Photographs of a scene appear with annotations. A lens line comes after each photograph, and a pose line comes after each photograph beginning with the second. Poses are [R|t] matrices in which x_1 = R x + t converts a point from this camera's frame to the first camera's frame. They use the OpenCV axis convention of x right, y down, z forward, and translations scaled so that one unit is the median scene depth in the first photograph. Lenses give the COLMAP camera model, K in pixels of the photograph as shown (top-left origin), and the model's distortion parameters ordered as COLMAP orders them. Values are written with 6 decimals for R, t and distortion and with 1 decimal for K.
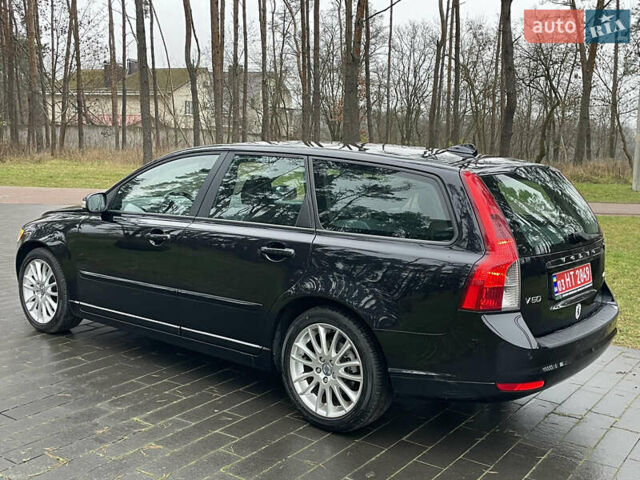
lens RADIAL K [[715.0, 0, 320.0], [0, 715.0, 240.0], [0, 0, 1]] dist [0.155633, -0.324934]
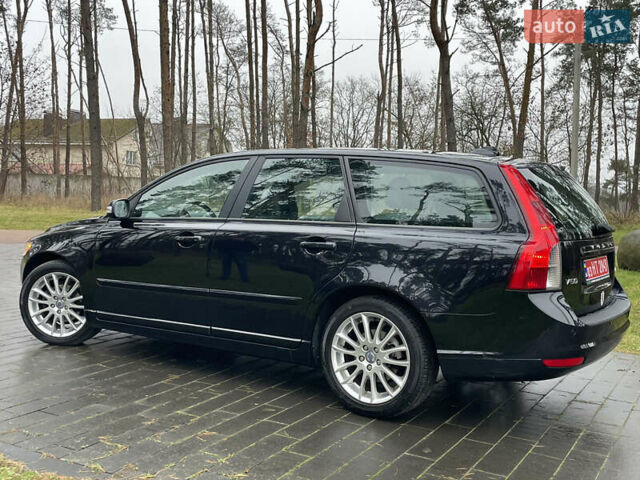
lens RADIAL K [[710.3, 0, 320.0], [0, 710.3, 240.0], [0, 0, 1]] dist [0.117942, -0.188628]
pose [[0.996016, -0.003563, 0.089105, -0.147969], [0.010039, 0.997330, -0.072335, 0.082547], [-0.088609, 0.072942, 0.993392, -0.022724]]
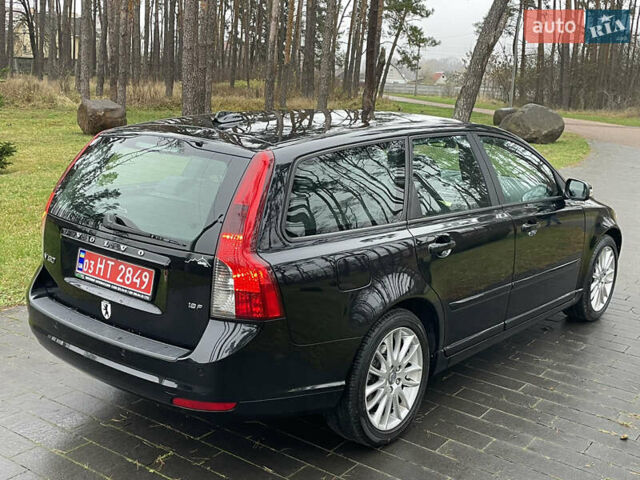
lens RADIAL K [[715.0, 0, 320.0], [0, 715.0, 240.0], [0, 0, 1]] dist [0.155633, -0.324934]
pose [[-0.003779, 0.177458, -0.984121, 1.117126], [-0.186335, 0.966767, 0.175044, -0.164253], [0.982479, 0.184037, 0.029413, 1.162764]]
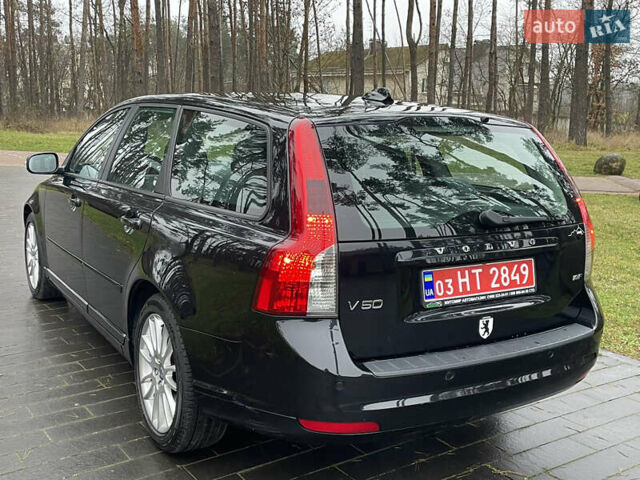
lens RADIAL K [[715.0, 0, 320.0], [0, 715.0, 240.0], [0, 0, 1]] dist [0.155633, -0.324934]
pose [[0.940064, 0.054896, -0.336551, 0.418733], [-0.045923, 0.998347, 0.034570, -0.000494], [0.337892, -0.017043, 0.941031, 0.300243]]
